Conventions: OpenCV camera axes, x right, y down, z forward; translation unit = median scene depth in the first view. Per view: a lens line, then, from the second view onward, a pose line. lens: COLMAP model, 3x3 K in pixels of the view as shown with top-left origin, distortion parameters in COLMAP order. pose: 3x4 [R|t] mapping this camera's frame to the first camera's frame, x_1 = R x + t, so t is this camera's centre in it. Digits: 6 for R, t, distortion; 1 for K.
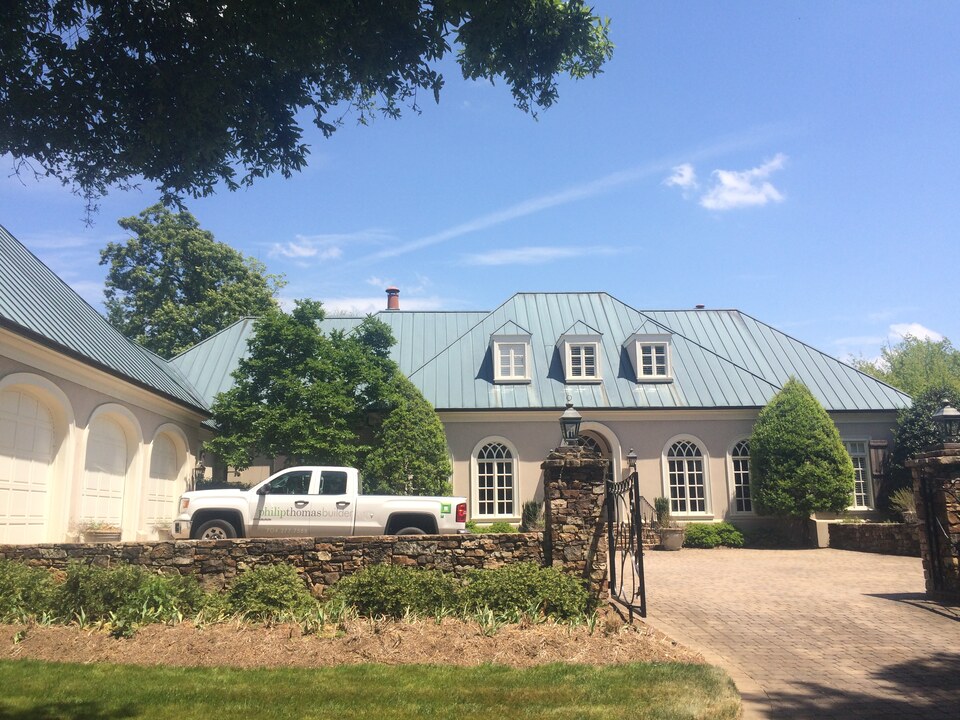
lens RADIAL K [[810.3, 0, 480.0], [0, 810.3, 360.0], [0, 0, 1]] dist [0.059892, -0.083289]
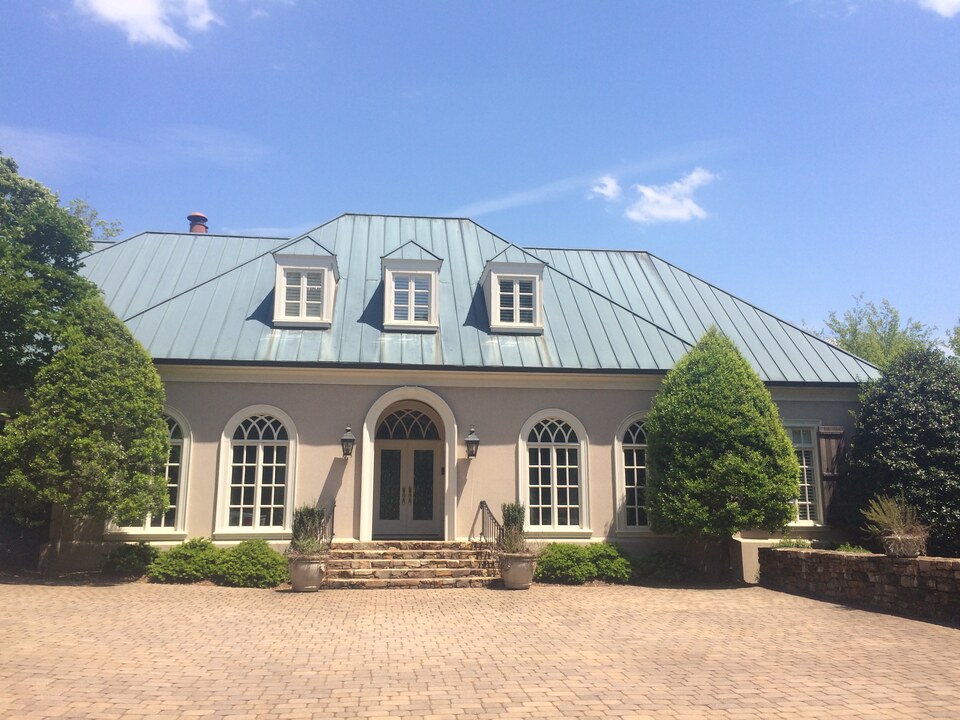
lens RADIAL K [[810.3, 0, 480.0], [0, 810.3, 360.0], [0, 0, 1]] dist [0.059892, -0.083289]
pose [[0.997067, 0.028747, 0.070923, 0.143884], [-0.028705, 0.999587, -0.001613, 0.054116], [-0.070940, -0.000428, 0.997480, 0.342493]]
